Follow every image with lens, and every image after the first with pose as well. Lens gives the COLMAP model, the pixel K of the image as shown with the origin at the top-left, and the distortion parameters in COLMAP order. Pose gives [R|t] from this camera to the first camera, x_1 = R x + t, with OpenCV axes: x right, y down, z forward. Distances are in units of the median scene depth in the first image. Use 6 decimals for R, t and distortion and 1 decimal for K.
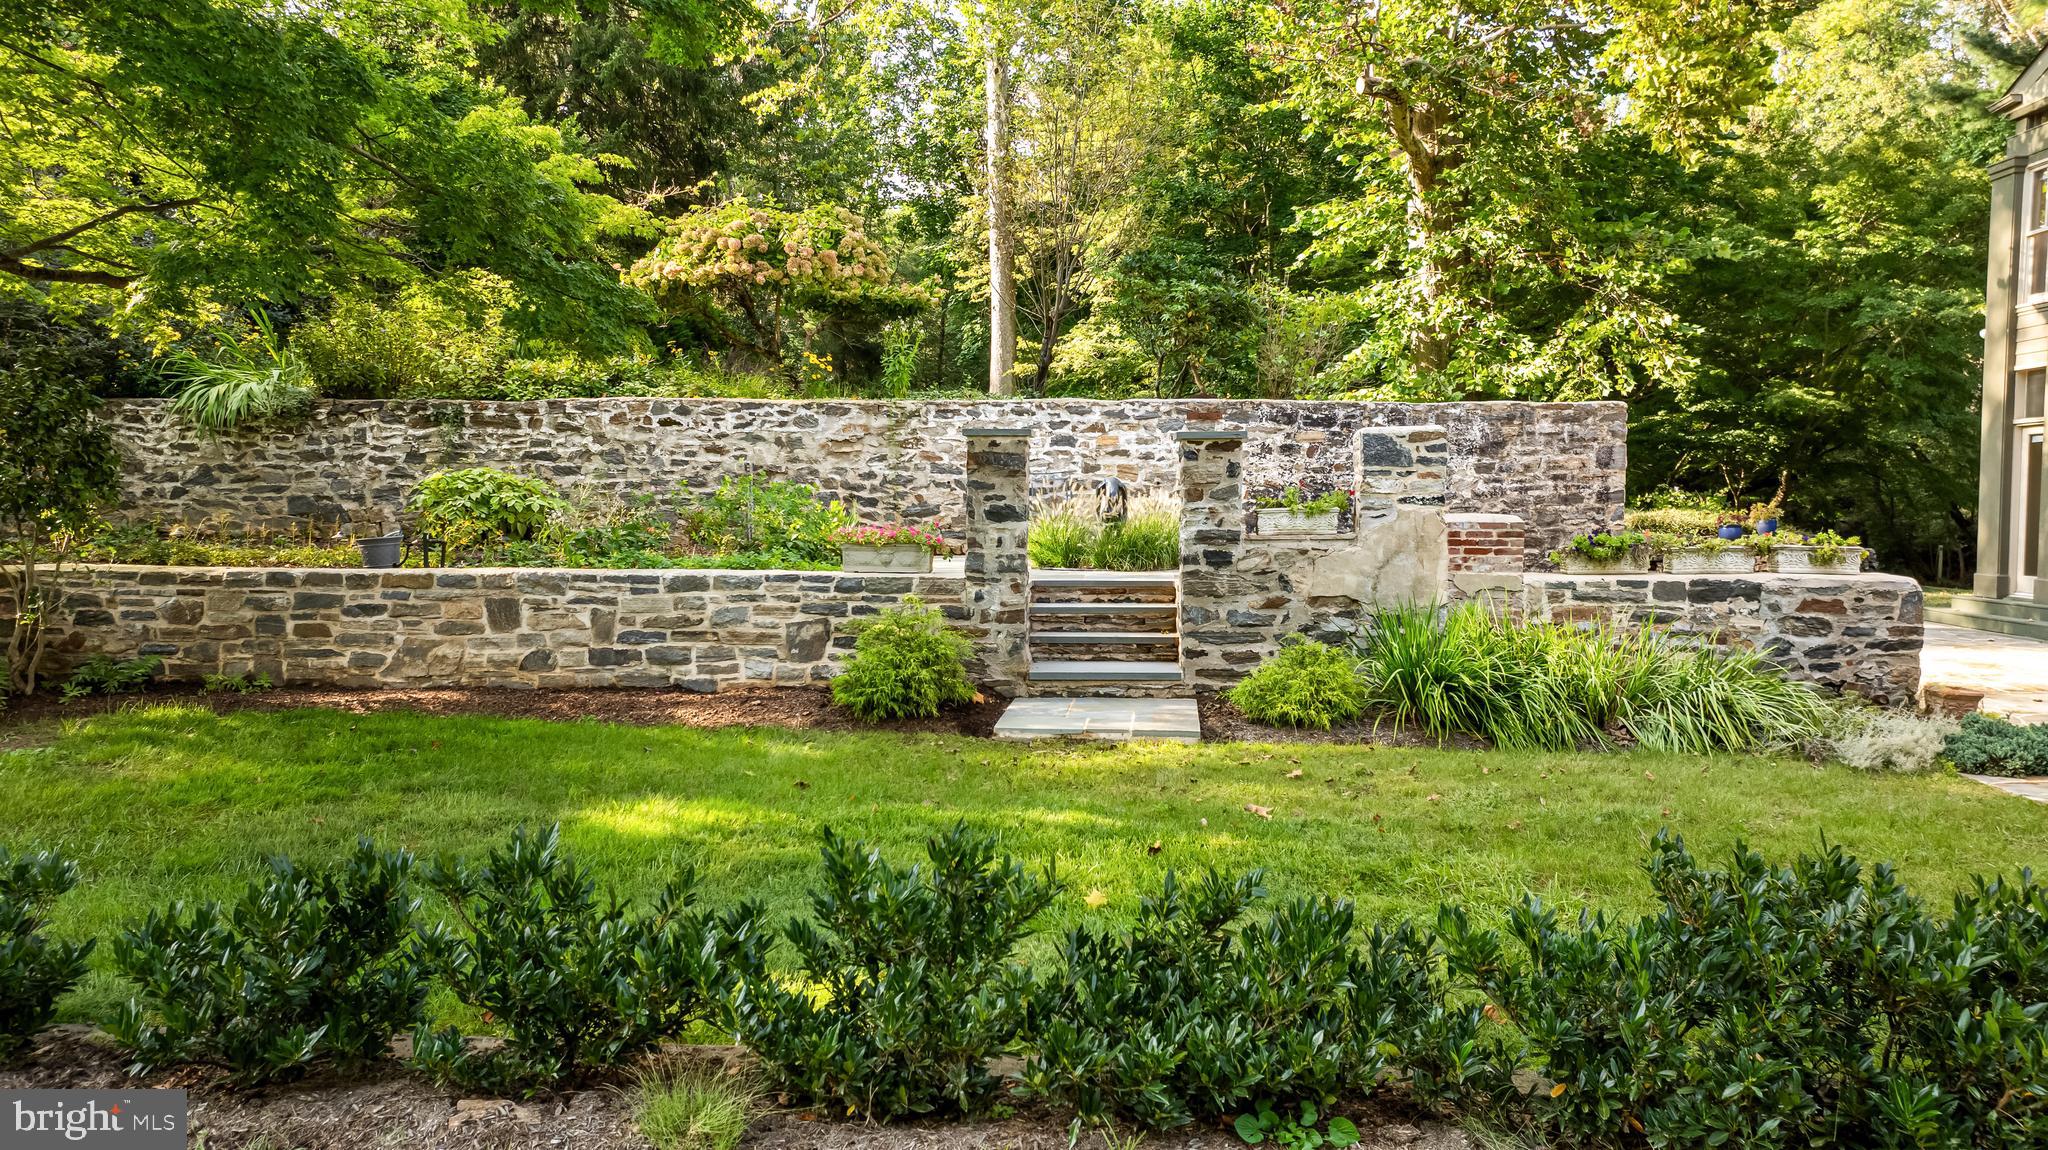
lens RADIAL K [[1430.4, 0, 1022.1], [0, 1430.4, 574.8], [0, 0, 1]] dist [-0.021459, 0.009346]
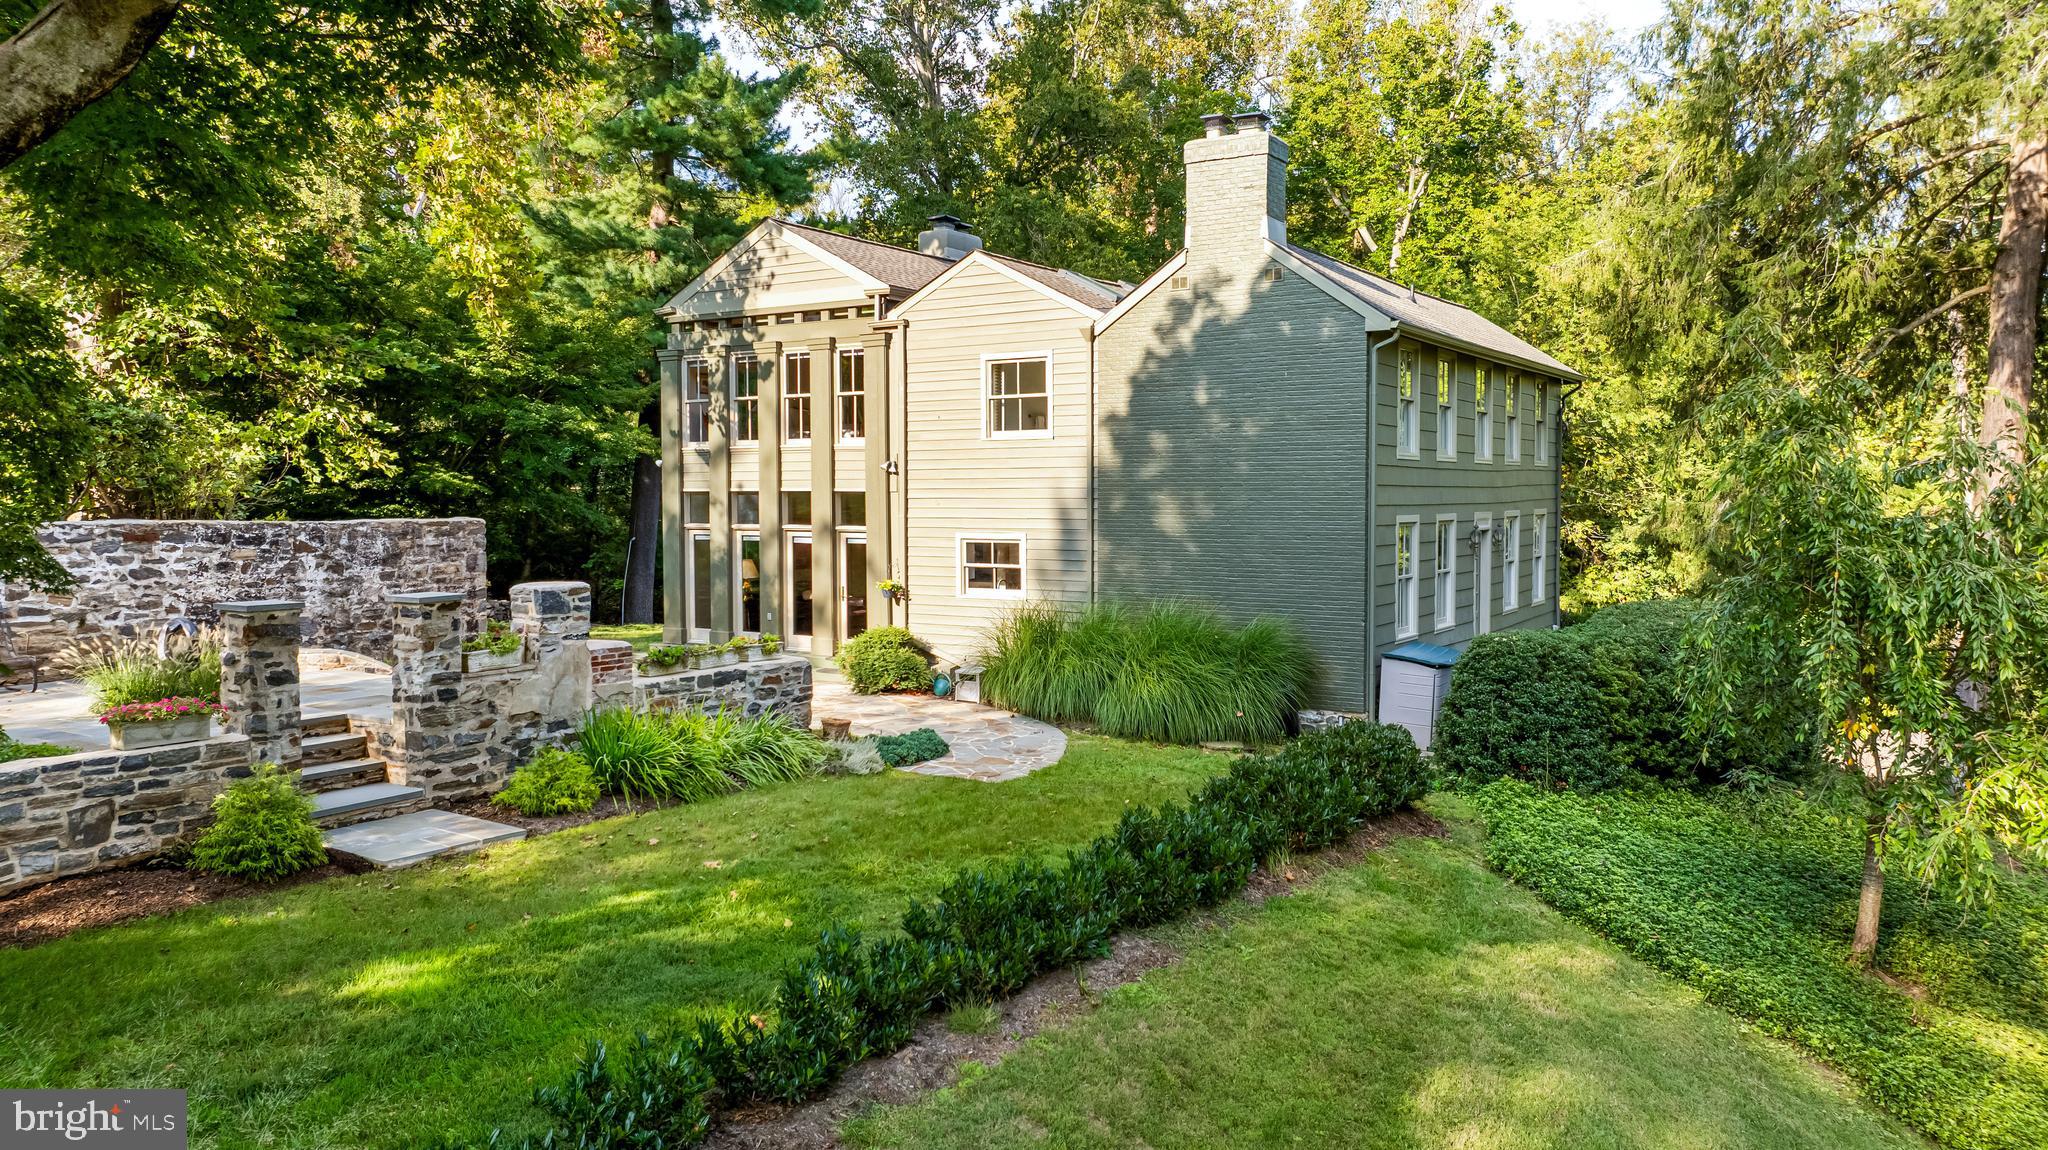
lens RADIAL K [[1430.4, 0, 1025.4], [0, 1430.4, 571.5], [0, 0, 1]] dist [-0.021459, 0.009346]
pose [[0.476917, -0.046151, 0.877736, -0.703164], [0.050343, 0.998415, 0.025143, -0.123099], [-0.877505, 0.032197, 0.478485, -0.055534]]
